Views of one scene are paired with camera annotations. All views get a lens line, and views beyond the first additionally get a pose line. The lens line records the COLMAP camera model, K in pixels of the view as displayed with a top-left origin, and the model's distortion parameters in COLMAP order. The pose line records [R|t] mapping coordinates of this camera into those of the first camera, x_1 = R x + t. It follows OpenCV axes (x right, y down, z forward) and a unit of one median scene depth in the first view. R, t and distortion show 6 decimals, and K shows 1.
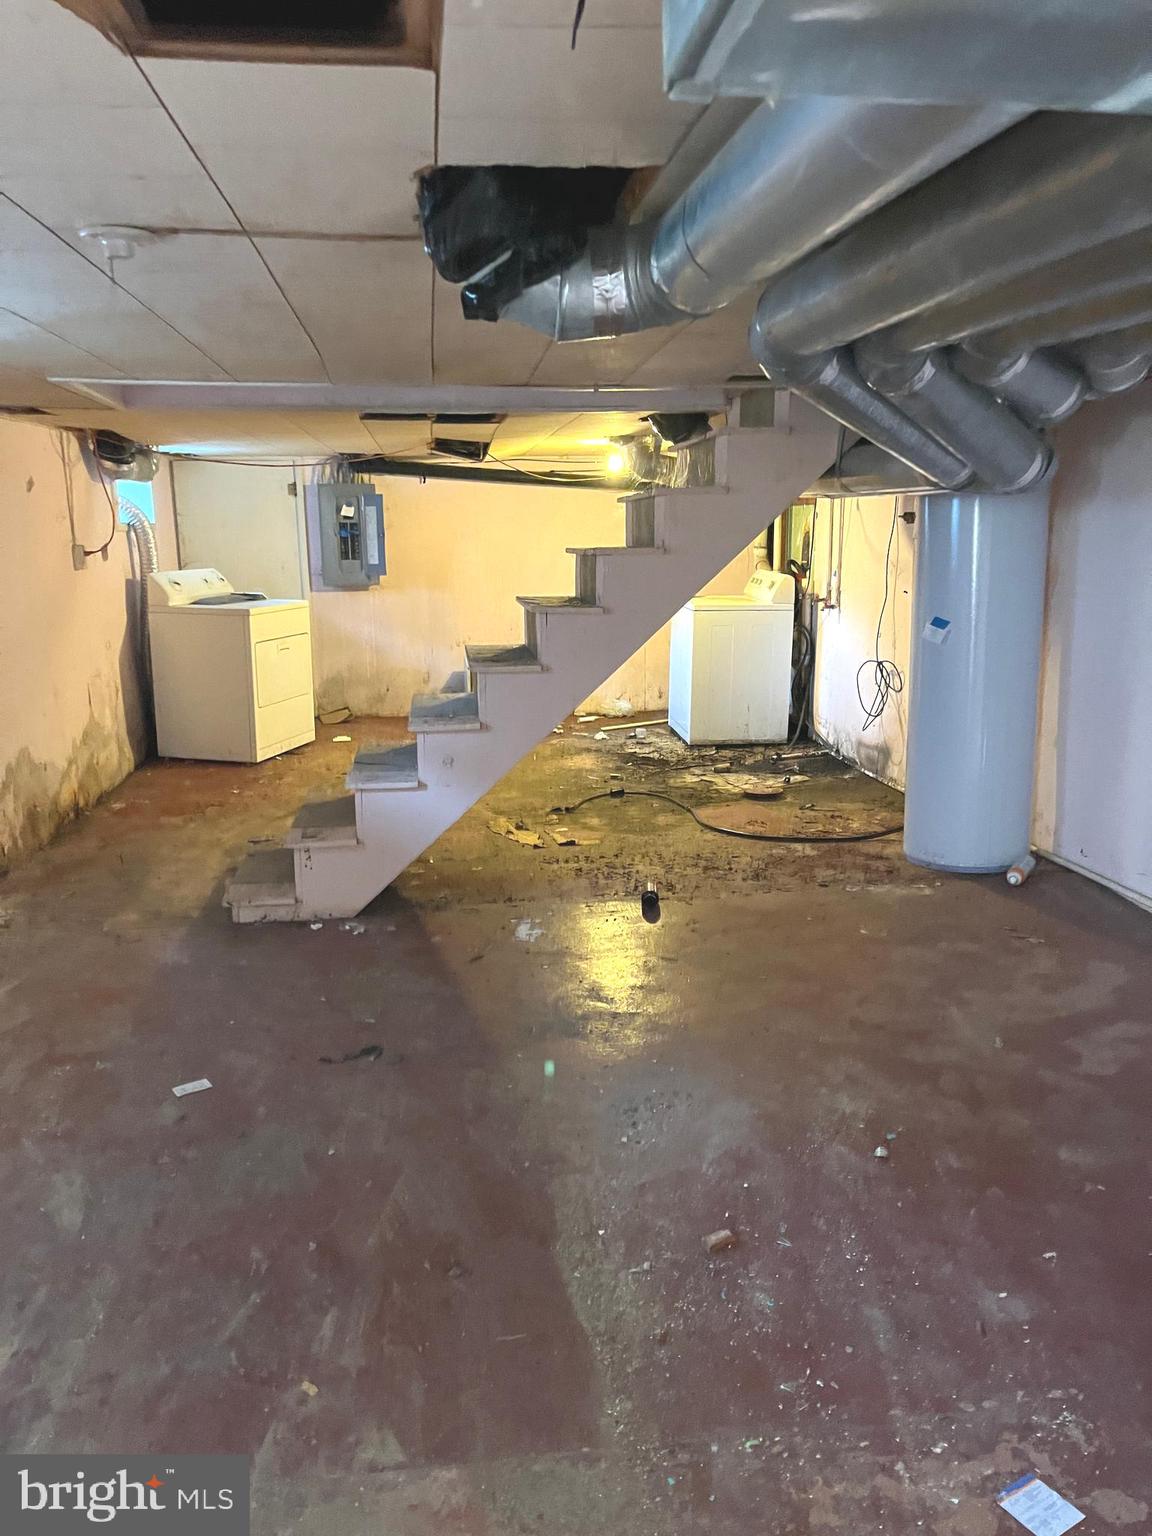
lens RADIAL K [[1171.3, 0, 574.8], [0, 1171.3, 765.2], [0, 0, 1]] dist [0.071586, -0.086465]
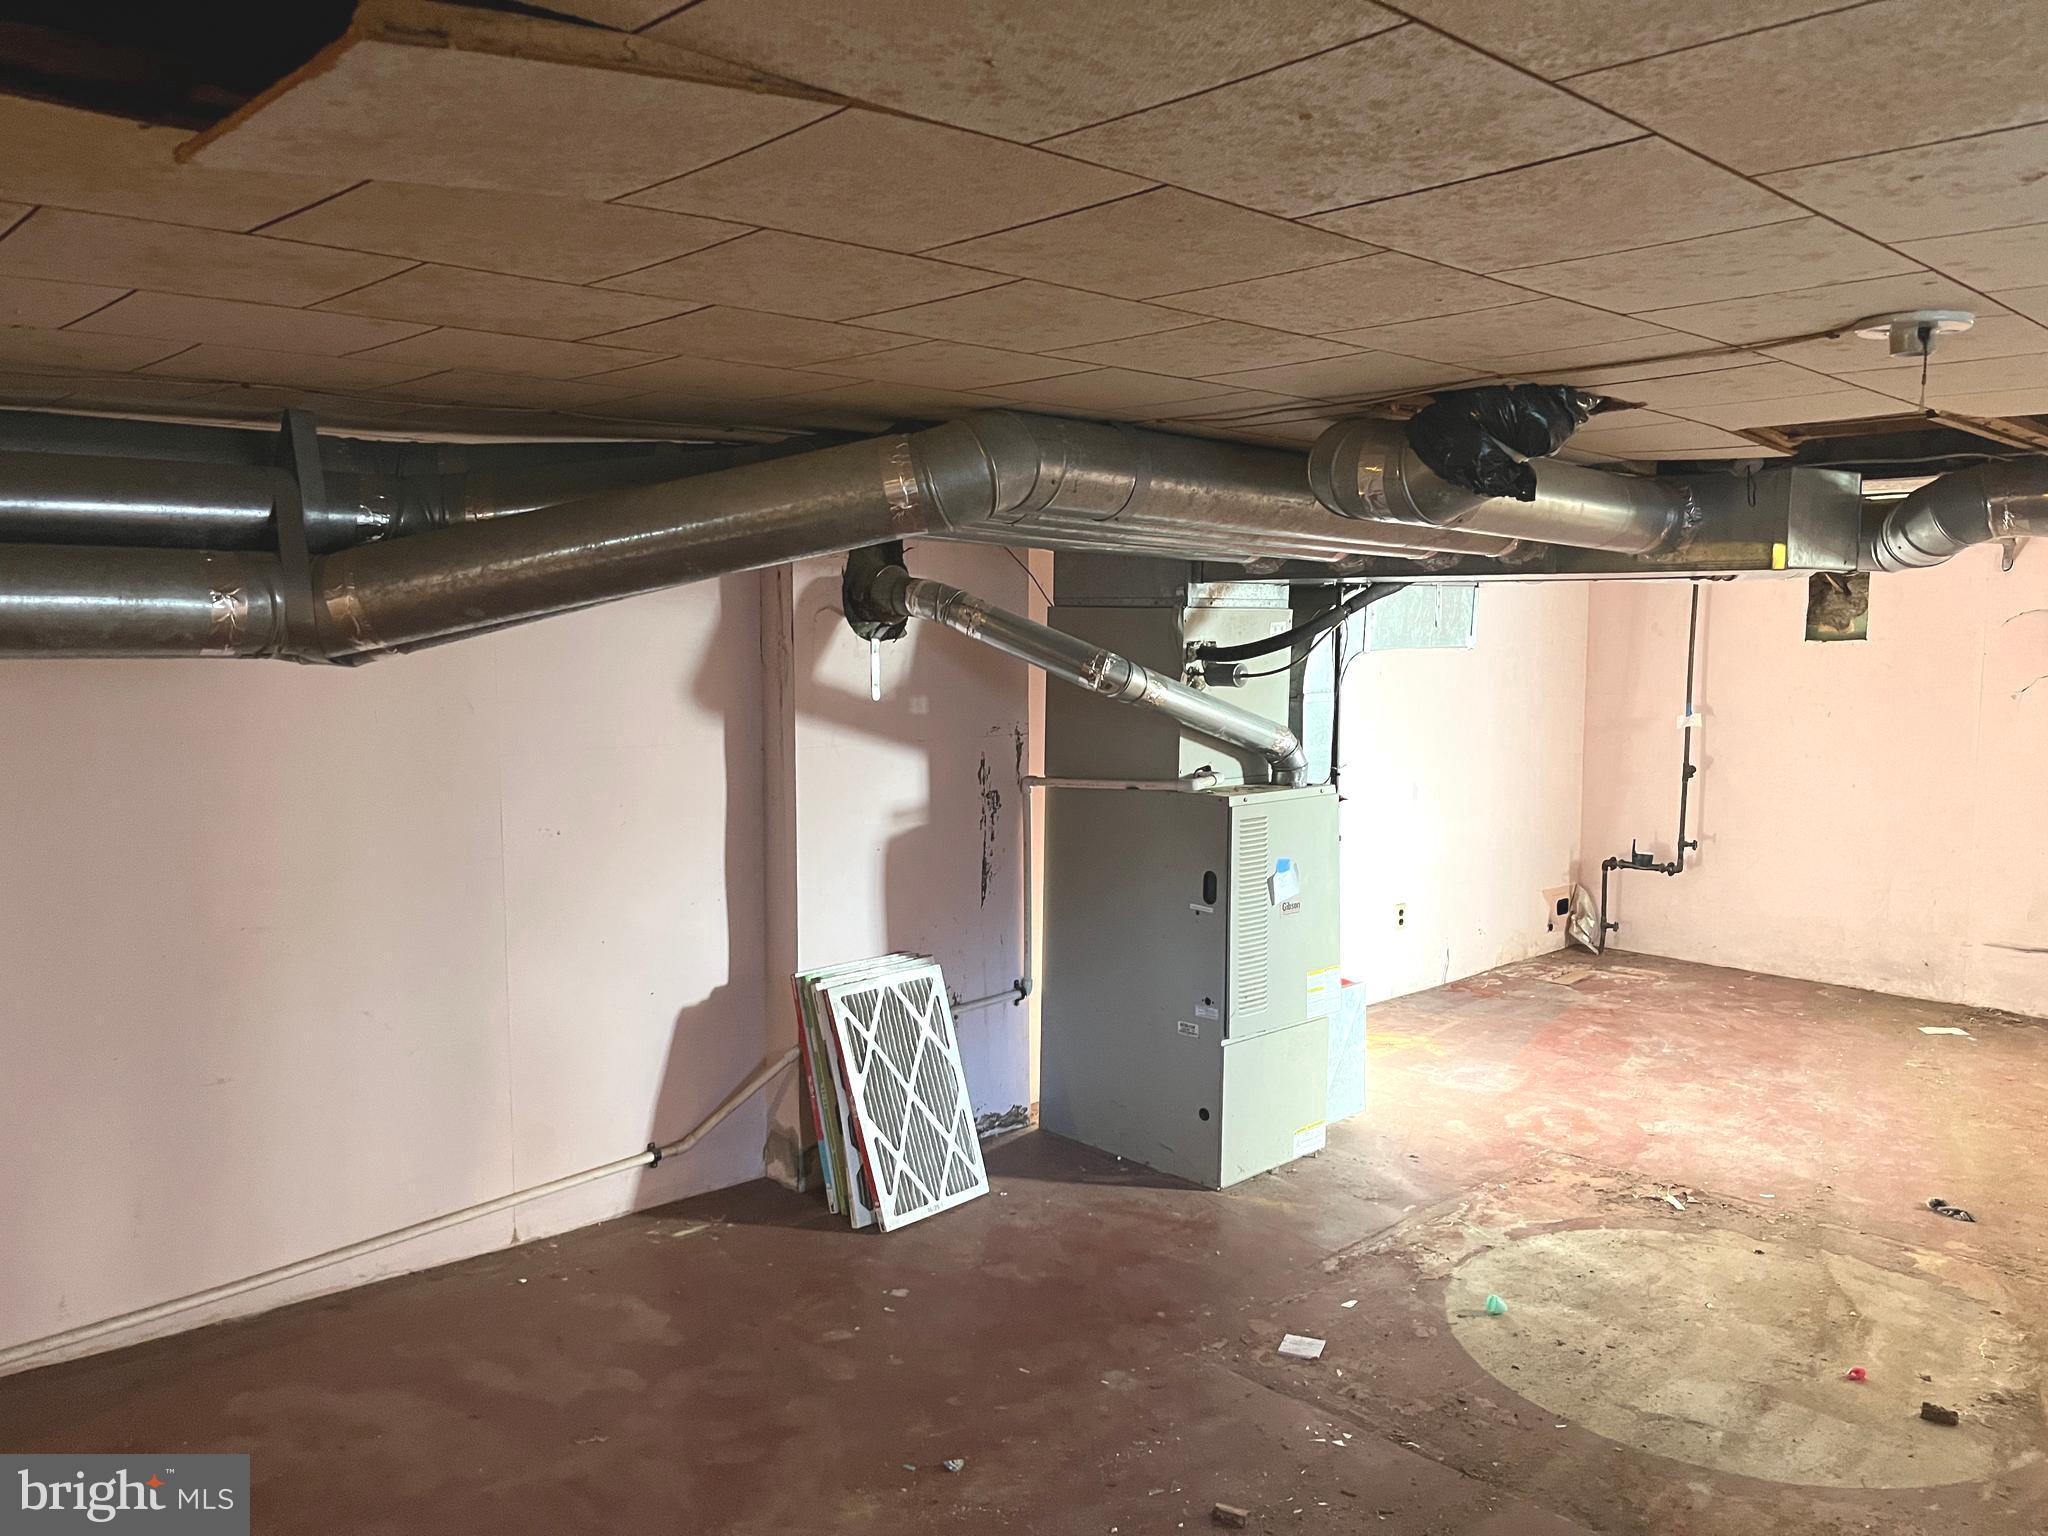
lens RADIAL K [[1561.8, 0, 1019.1], [0, 1561.8, 771.8], [0, 0, 1]] dist [0.071586, -0.086465]
pose [[-0.612572, -0.057061, 0.788353, -0.542559], [0.164365, 0.966392, 0.197663, -0.308329], [-0.773137, 0.250660, -0.582605, 1.349986]]
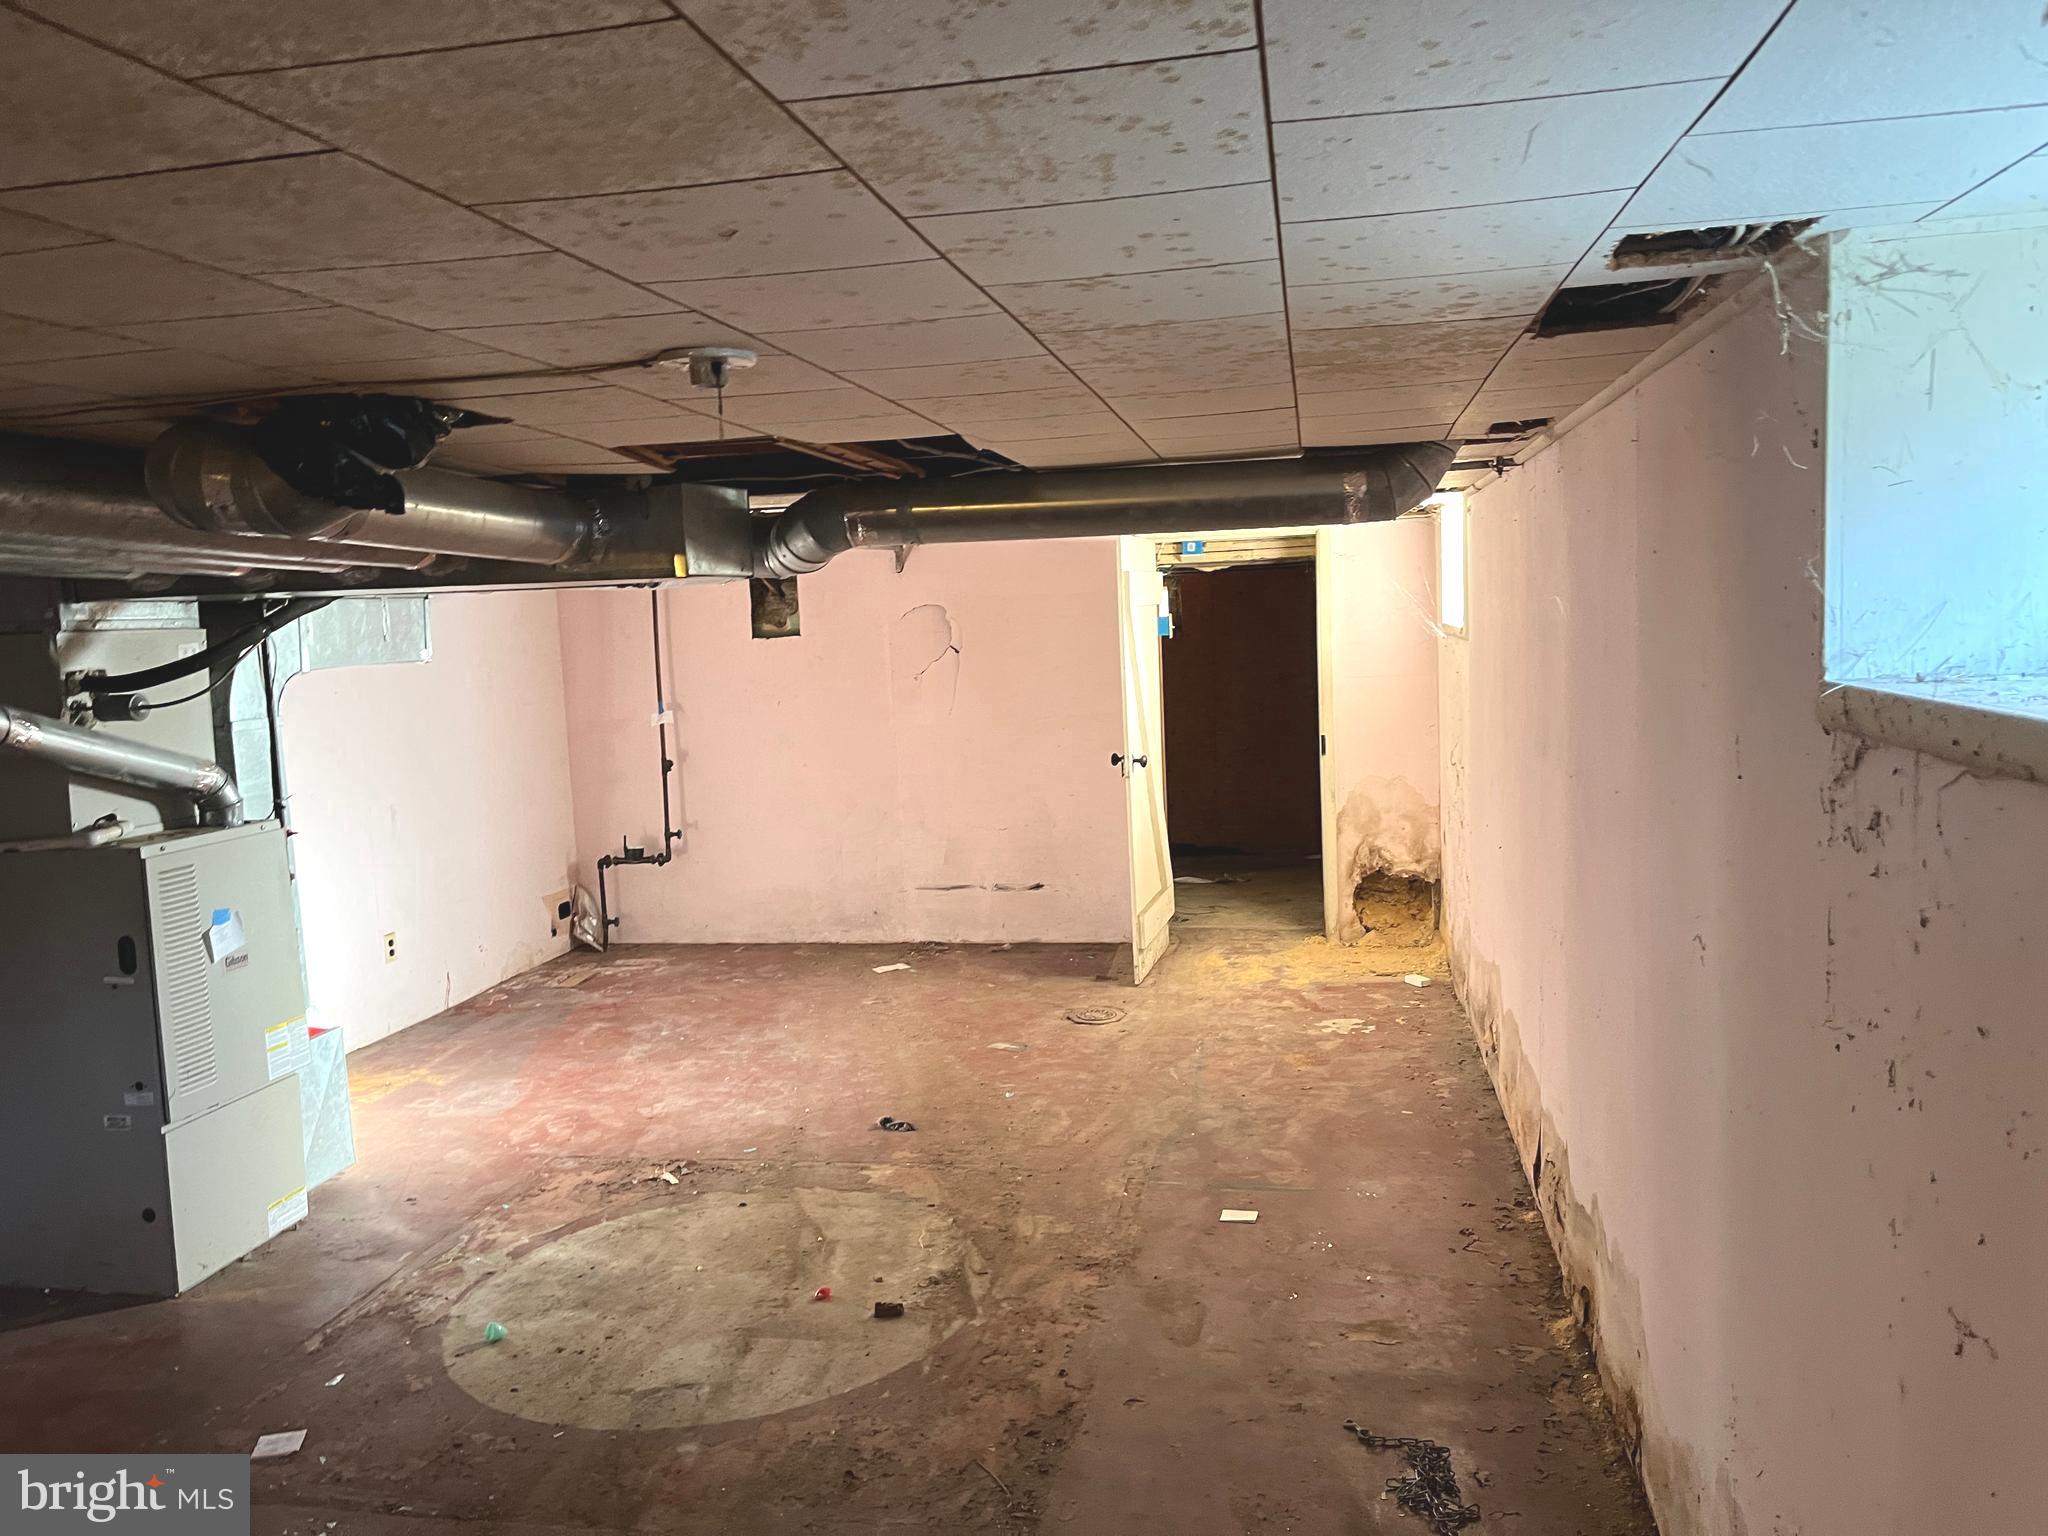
lens RADIAL K [[1561.8, 0, 1036.5], [0, 1561.8, 762.5], [0, 0, 1]] dist [0.071586, -0.086465]
pose [[-0.956656, 0.030047, 0.289665, -0.575690], [0.113791, 0.954156, 0.276835, -0.304307], [-0.268067, 0.297797, -0.916219, 1.320404]]
